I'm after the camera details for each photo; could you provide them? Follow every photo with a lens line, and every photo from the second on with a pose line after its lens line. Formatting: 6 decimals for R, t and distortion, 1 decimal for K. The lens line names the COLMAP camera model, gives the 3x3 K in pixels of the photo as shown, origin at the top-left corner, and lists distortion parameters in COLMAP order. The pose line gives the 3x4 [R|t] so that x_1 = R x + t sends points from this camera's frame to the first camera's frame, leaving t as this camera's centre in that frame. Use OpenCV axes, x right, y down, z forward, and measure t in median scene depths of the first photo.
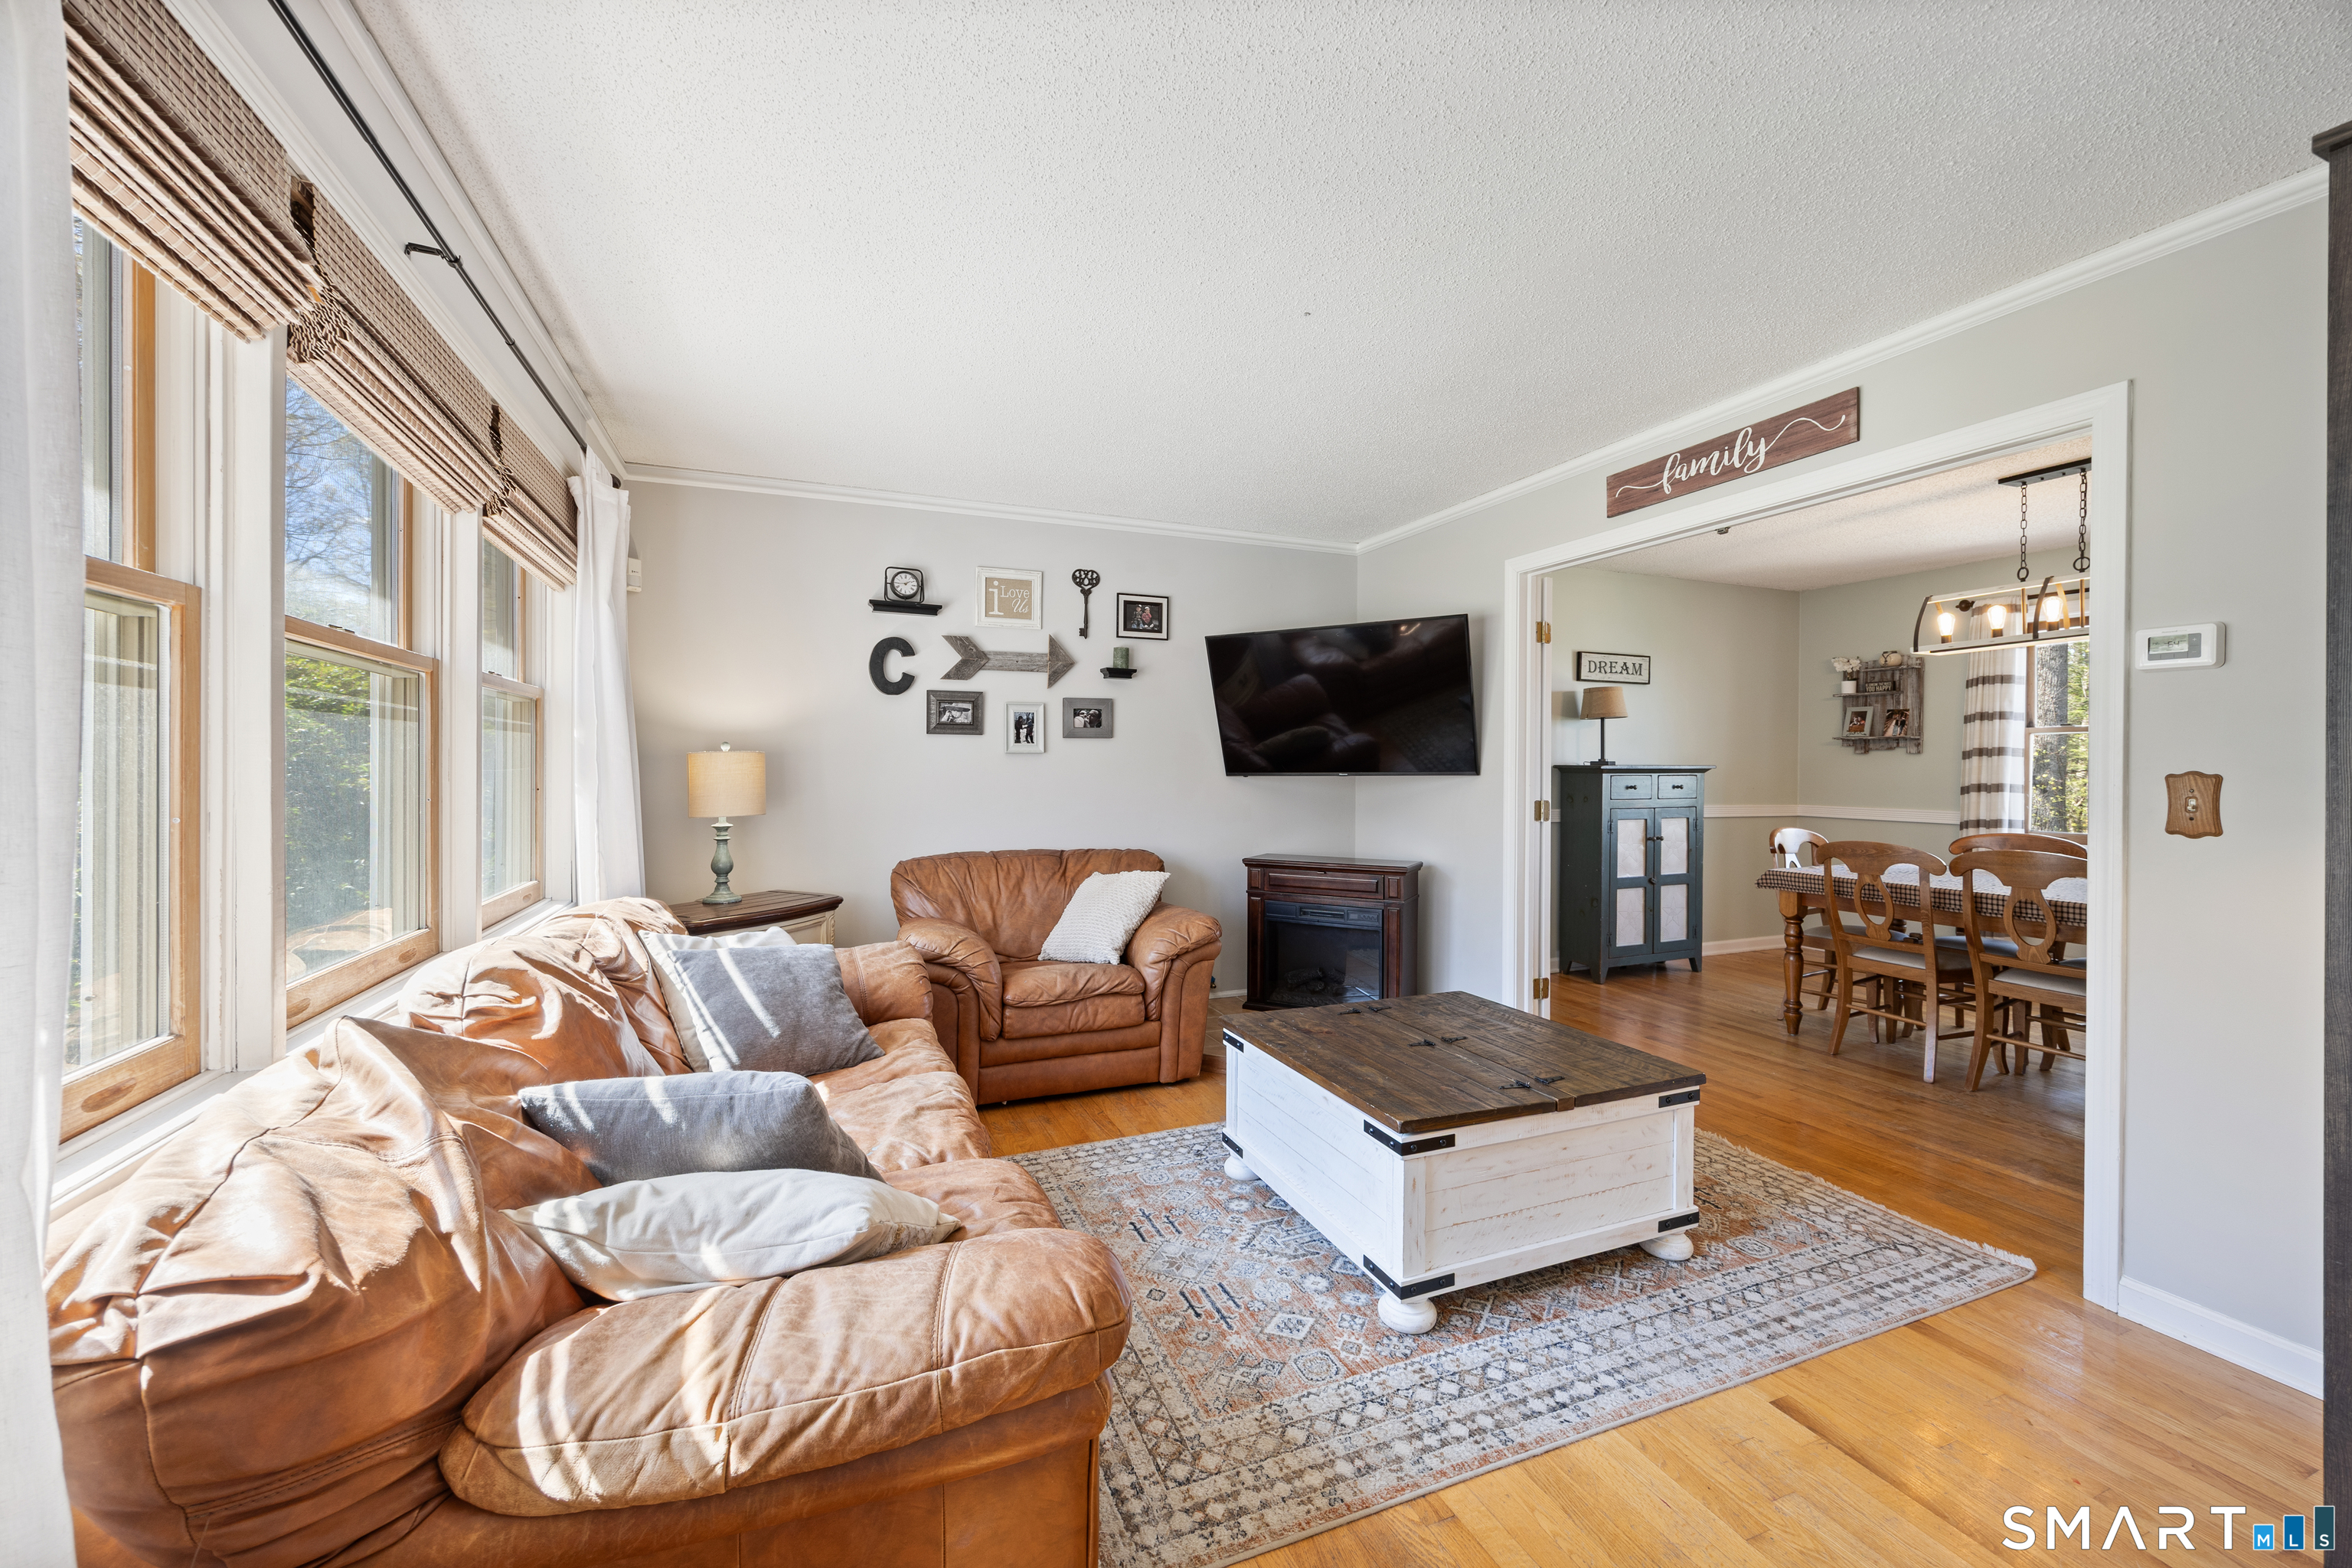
lens RADIAL K [[936.9, 0, 1172.9], [0, 936.9, 766.7], [0, 0, 1]] dist [0.000378, 0.000109]
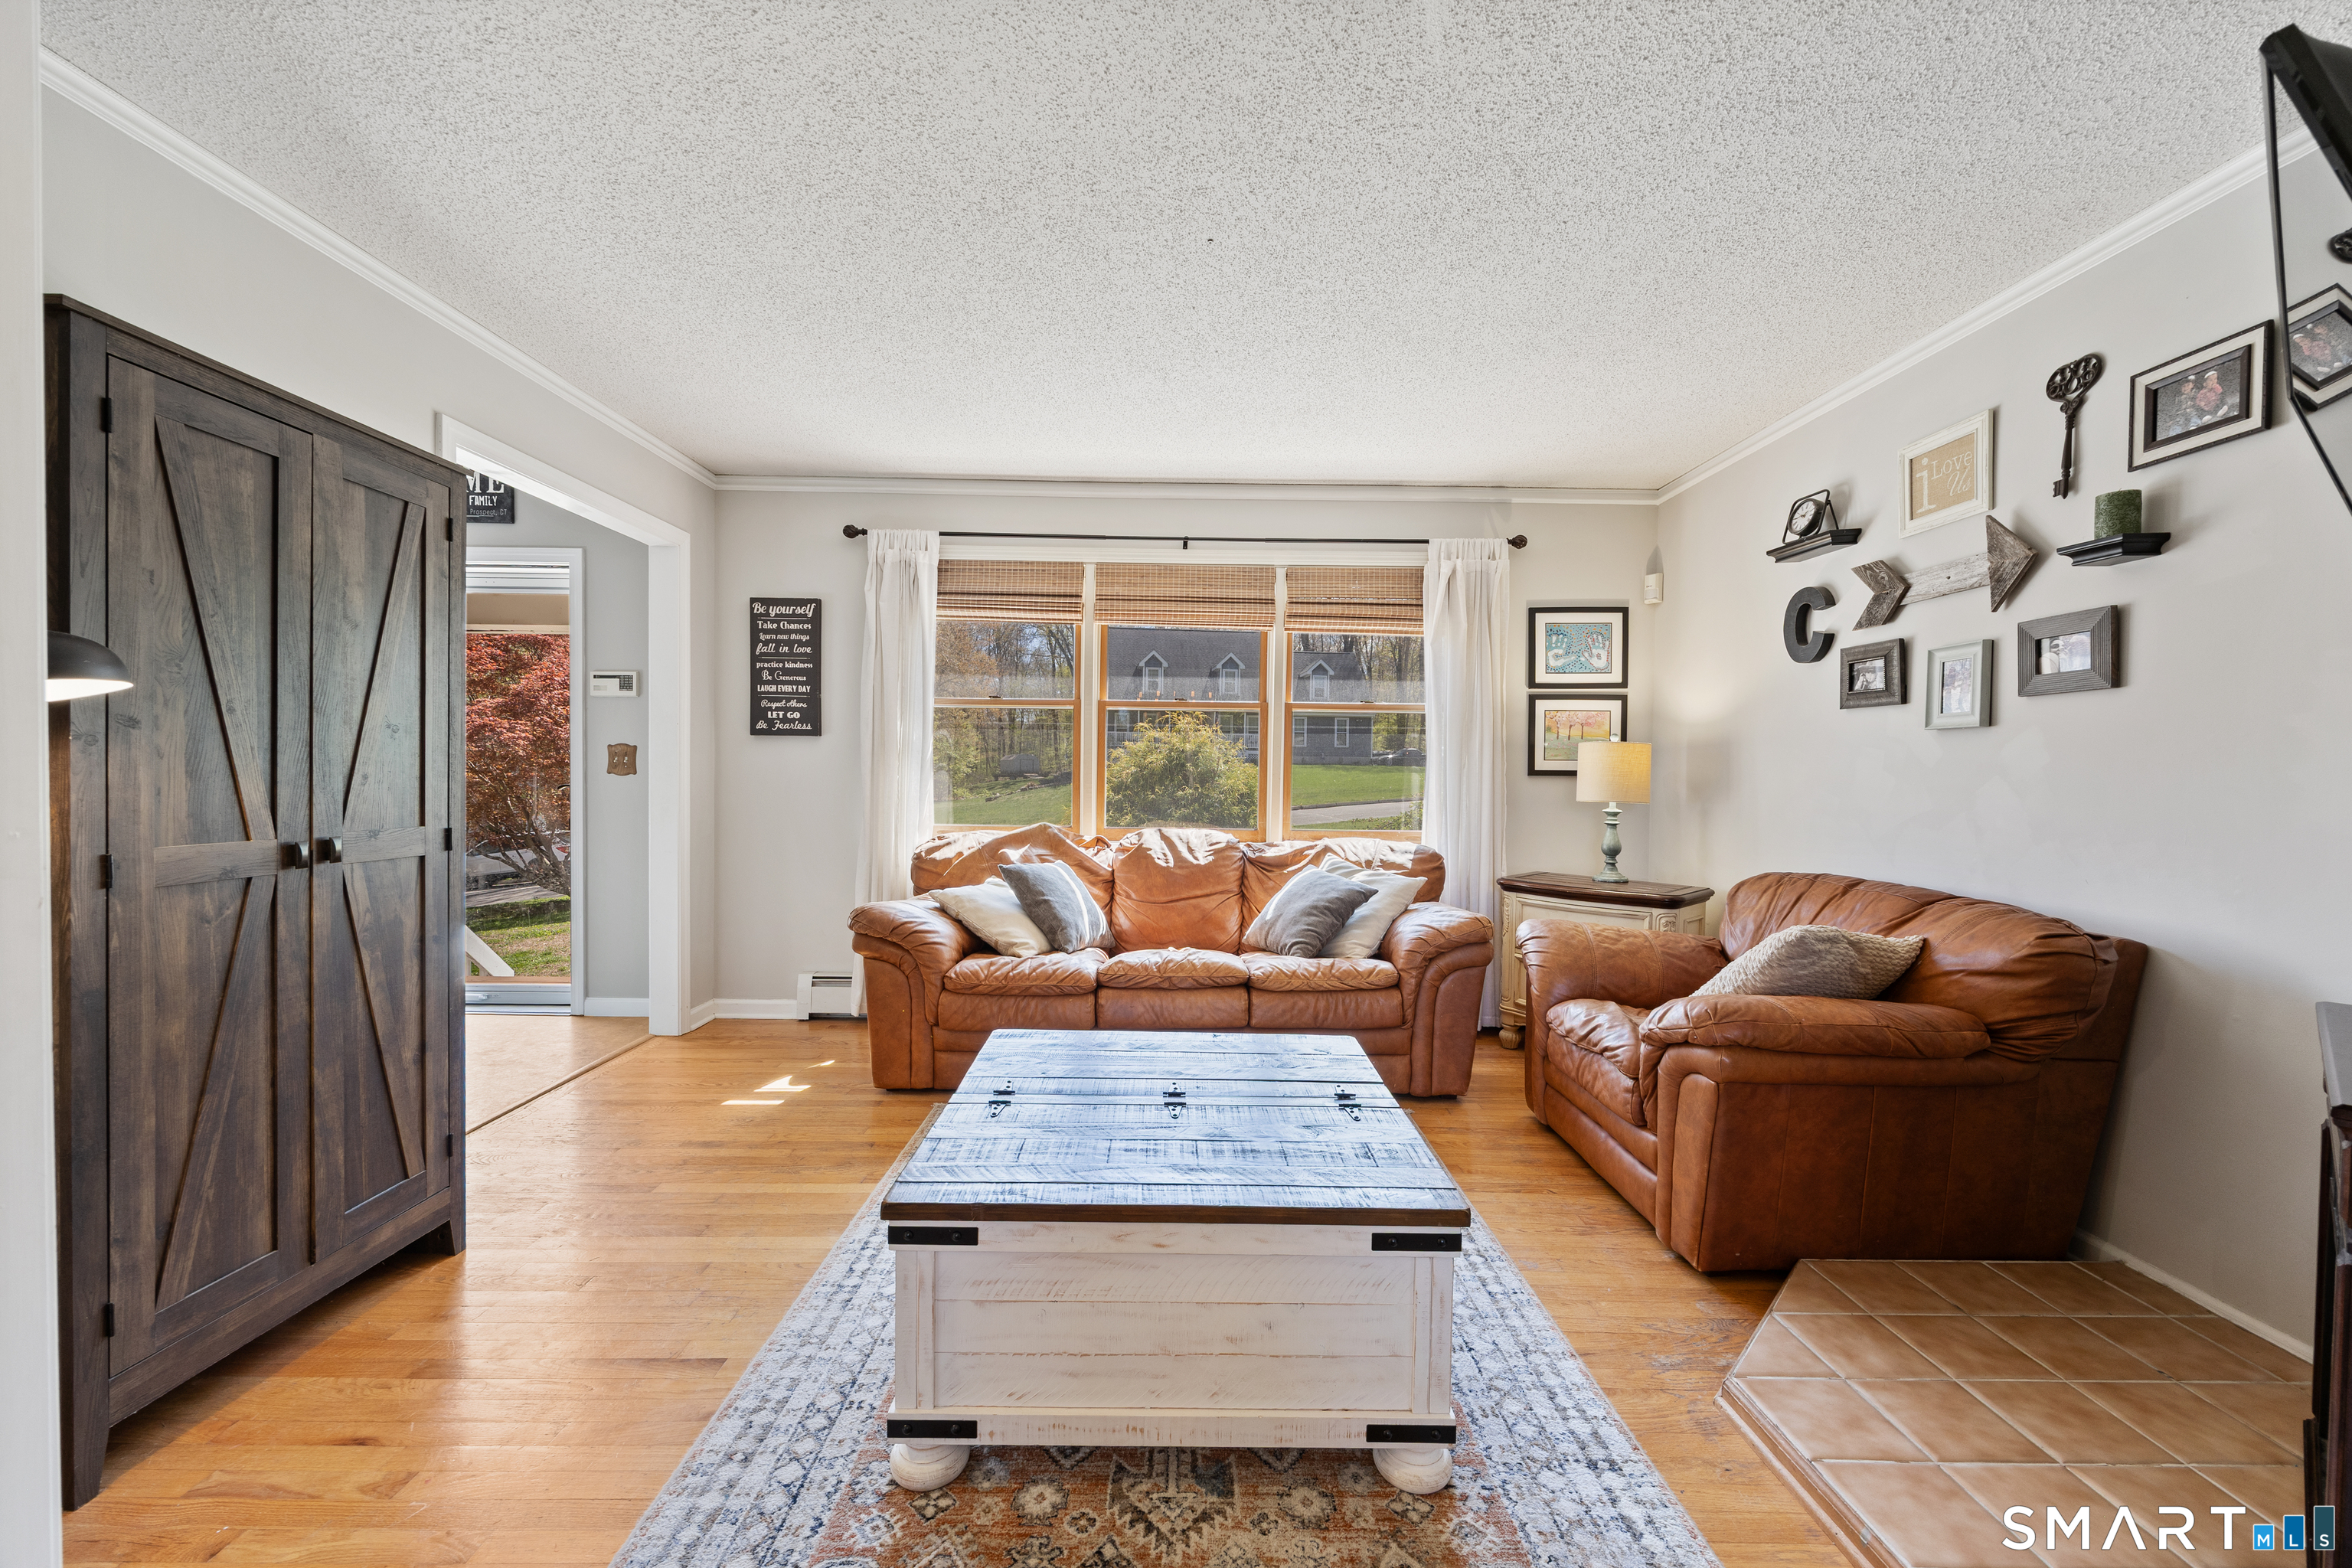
lens RADIAL K [[902.0, 0, 1176.0], [0, 902.0, 784.0], [0, 0, 1]] dist [-0.001844, -0.000084]
pose [[-0.376743, 0.008585, -0.926278, 0.583812], [-0.007638, 0.999894, 0.012375, 0.018913], [0.926286, 0.011737, -0.376638, 0.782347]]
